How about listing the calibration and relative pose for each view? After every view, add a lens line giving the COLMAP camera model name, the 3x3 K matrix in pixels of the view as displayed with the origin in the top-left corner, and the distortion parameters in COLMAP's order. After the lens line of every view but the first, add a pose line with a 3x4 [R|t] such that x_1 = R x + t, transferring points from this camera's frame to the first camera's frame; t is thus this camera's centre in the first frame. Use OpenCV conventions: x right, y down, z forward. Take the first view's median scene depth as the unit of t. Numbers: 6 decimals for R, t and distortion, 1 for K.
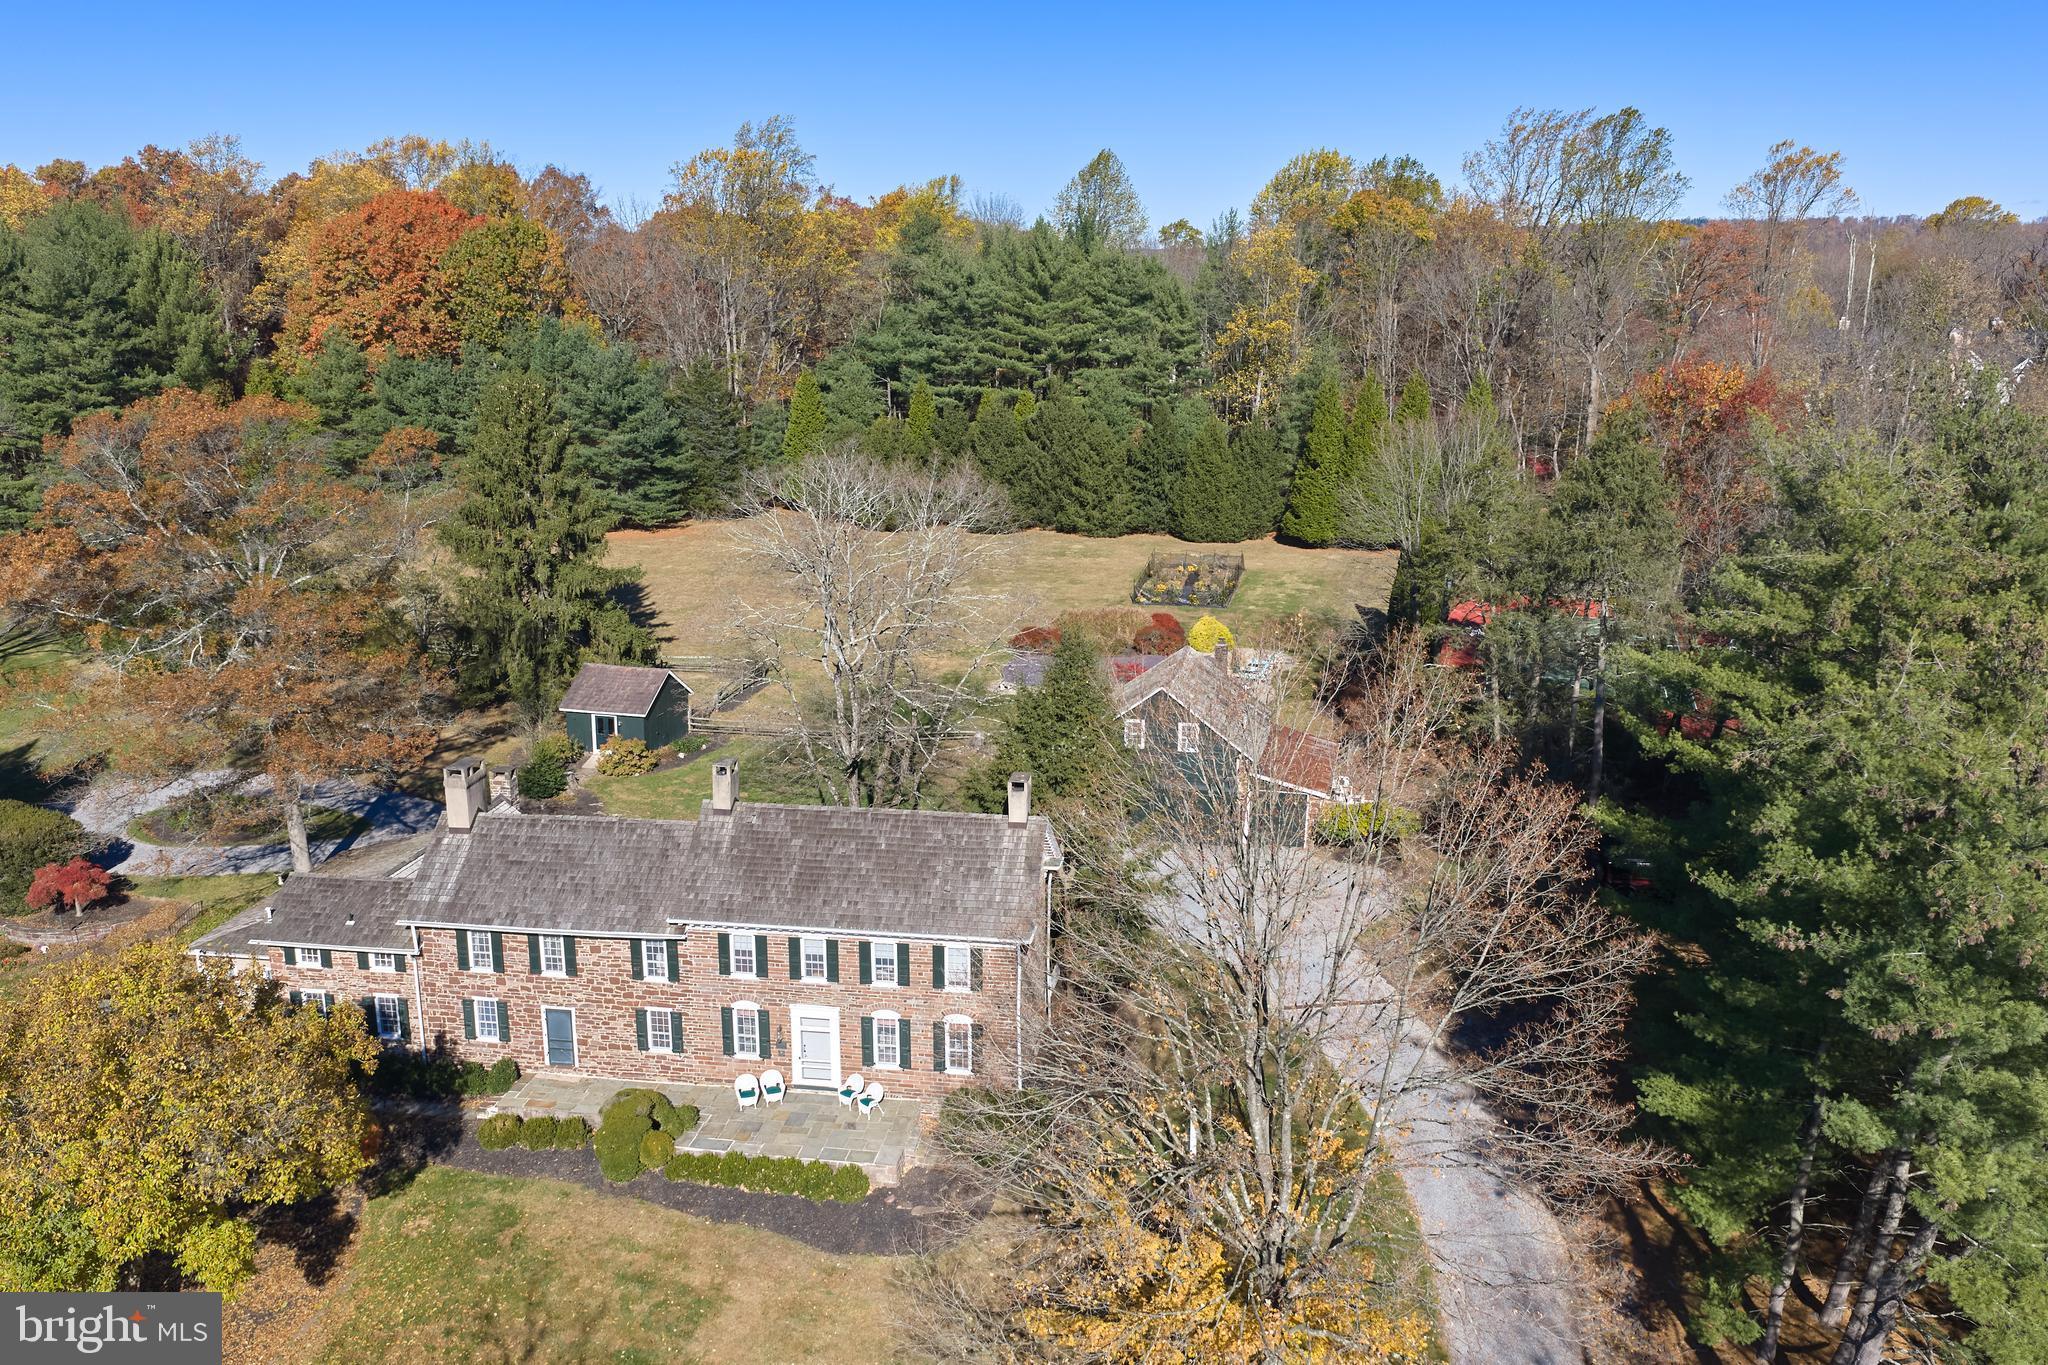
lens RADIAL K [[1684.9, 0, 1023.9], [0, 1684.9, 692.9], [0, 0, 1]] dist [0.030881, -0.042302]
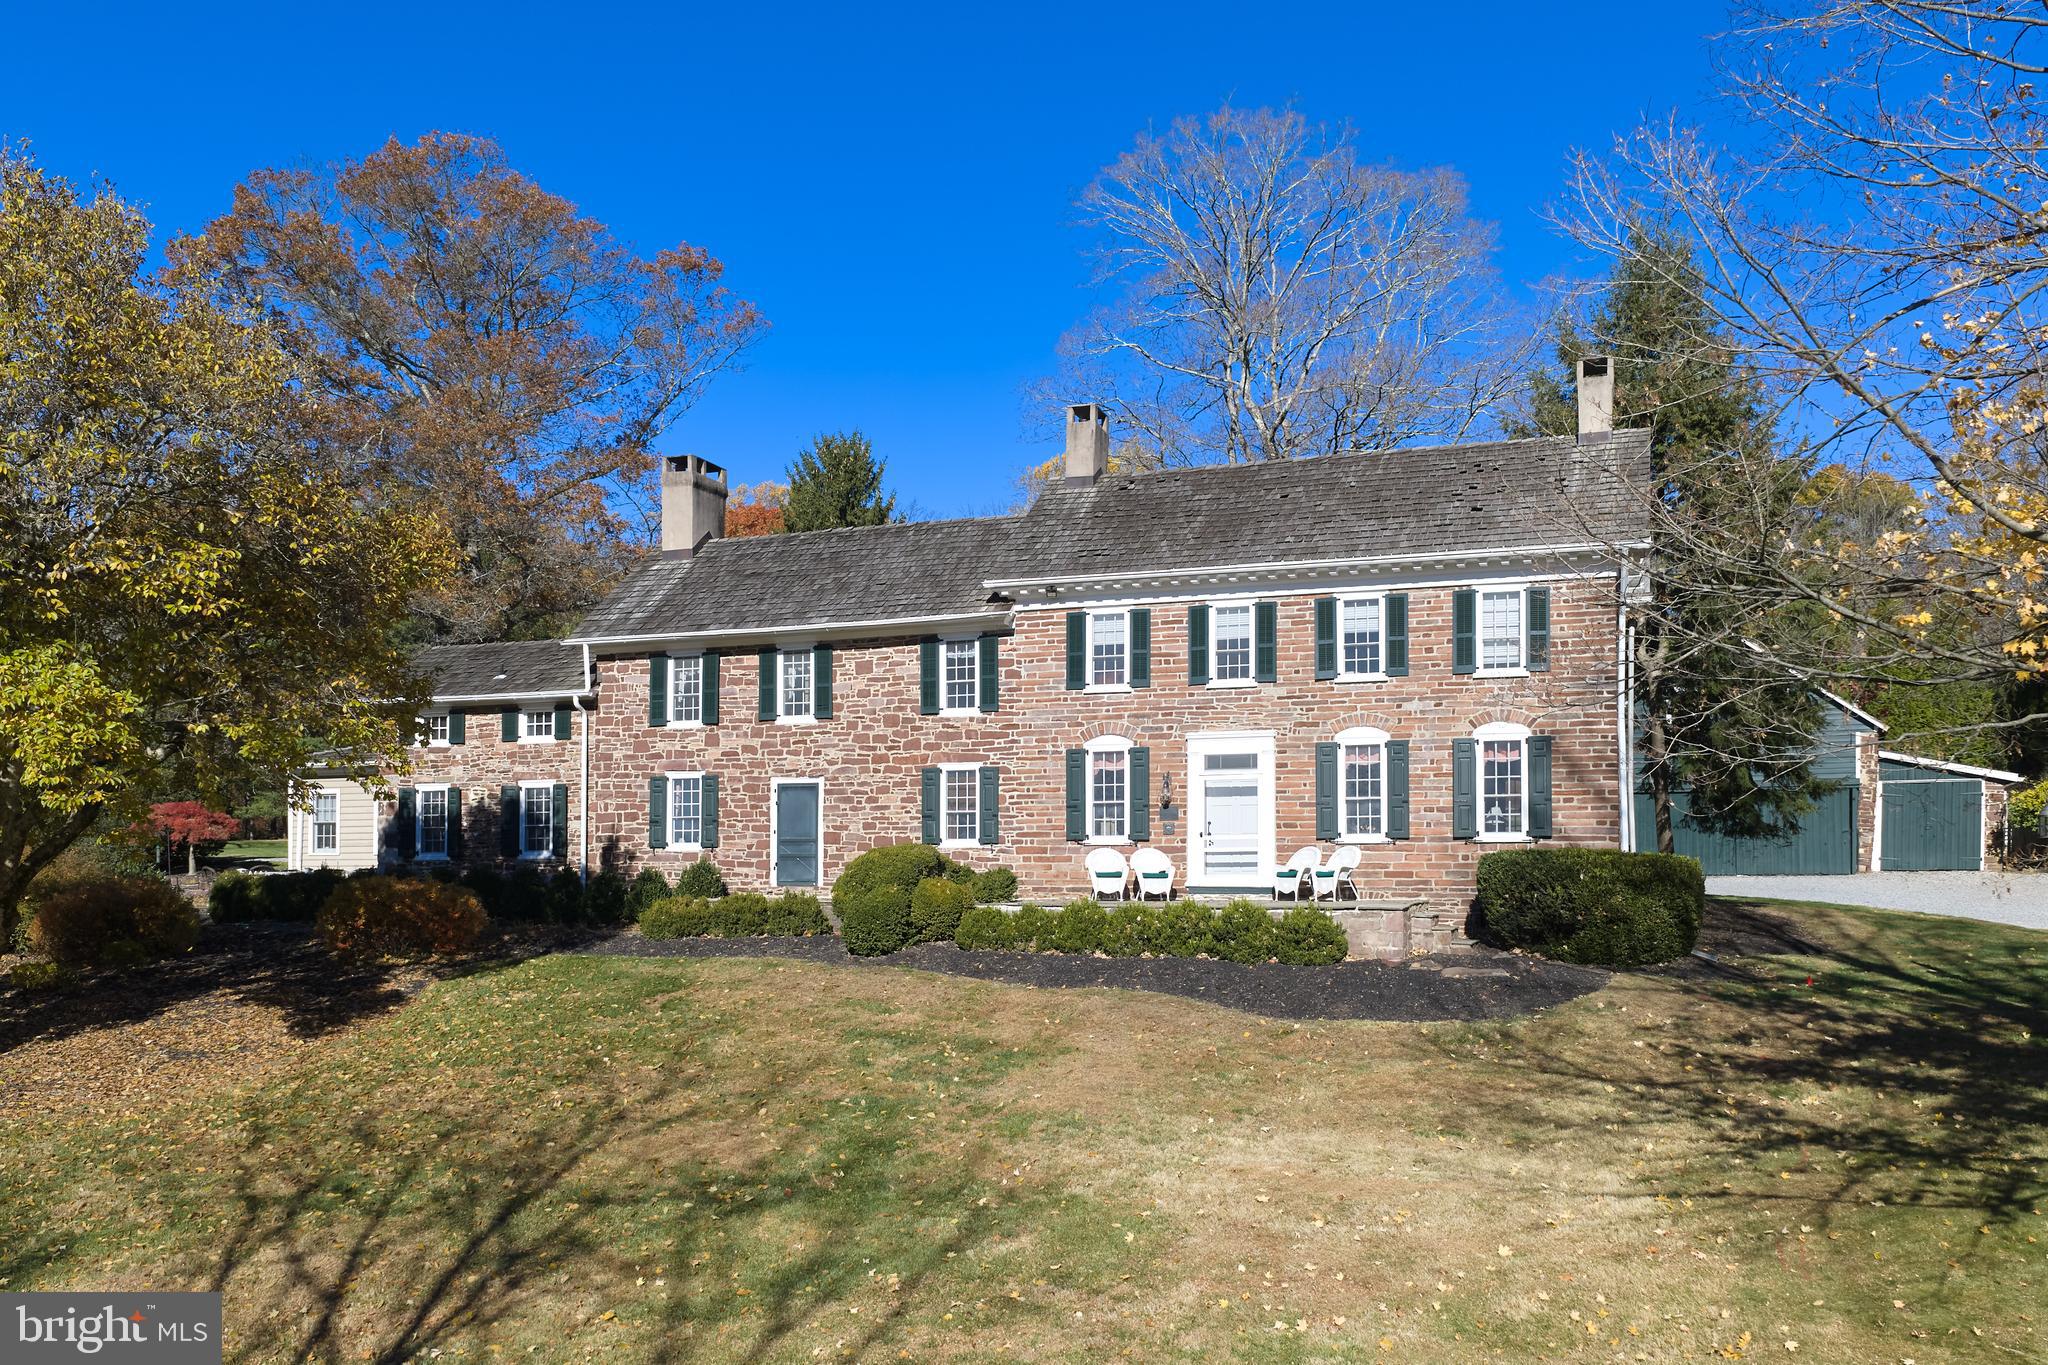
lens RADIAL K [[1684.9, 0, 1028.3], [0, 1684.9, 820.1], [0, 0, 1]] dist [0.030881, -0.042302]
pose [[0.982627, -0.004358, -0.185540, -0.083939], [-0.048817, 0.958451, -0.281048, 0.363381], [0.179056, 0.285223, 0.941588, 0.454214]]
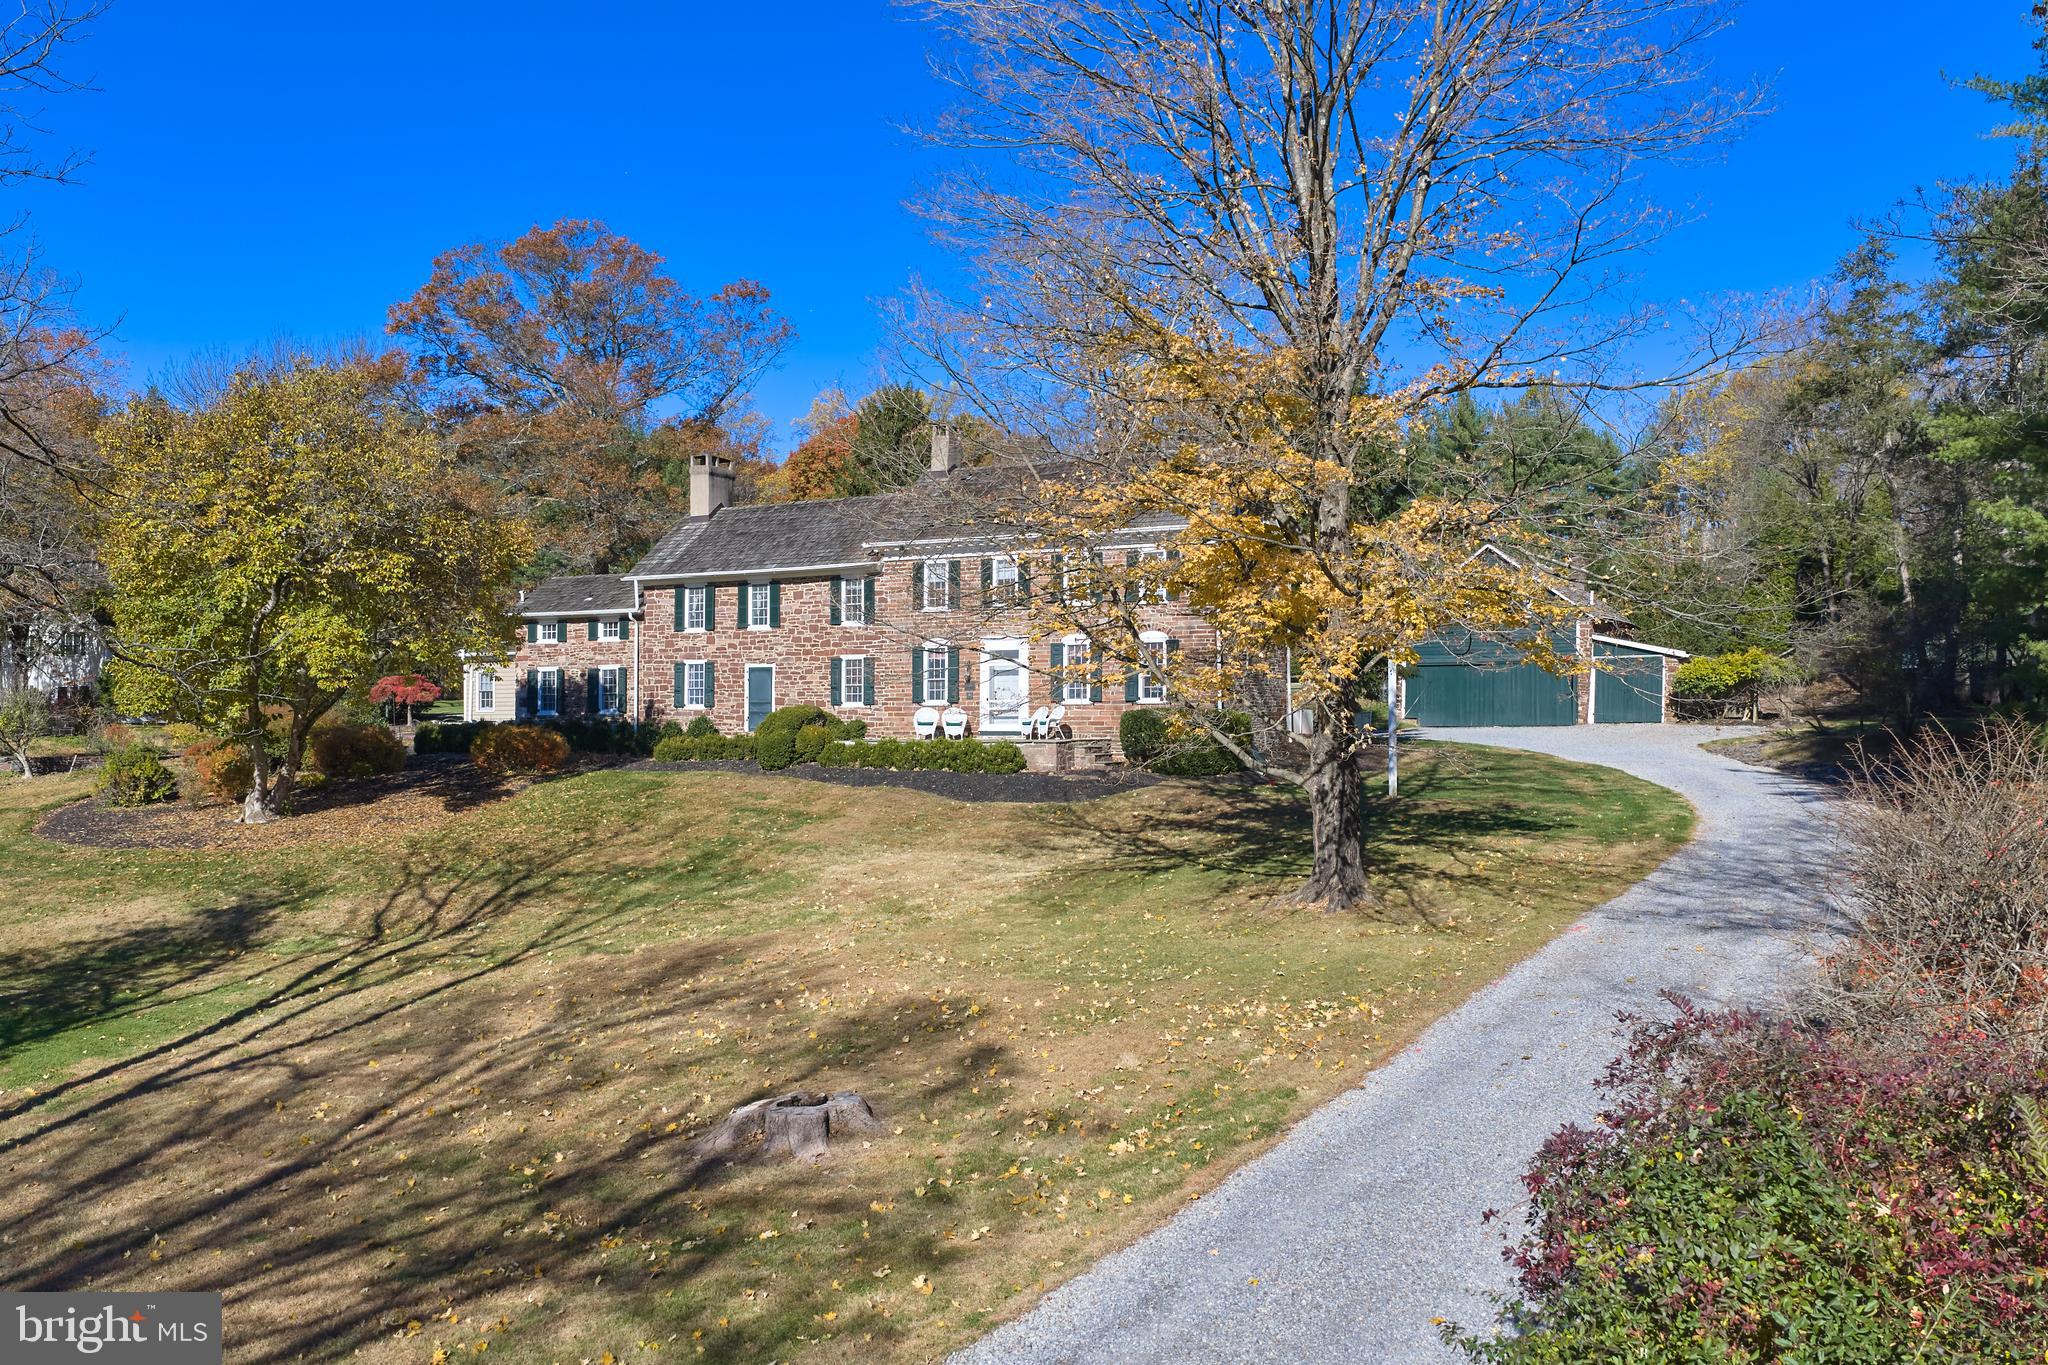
lens RADIAL K [[1684.9, 0, 1052.9], [0, 1684.9, 670.3], [0, 0, 1]] dist [0.030881, -0.042302]
pose [[0.957560, -0.008130, -0.288120, 0.160799], [-0.075521, 0.957603, -0.278015, 0.442823], [0.278165, 0.287976, 0.916348, 0.166154]]
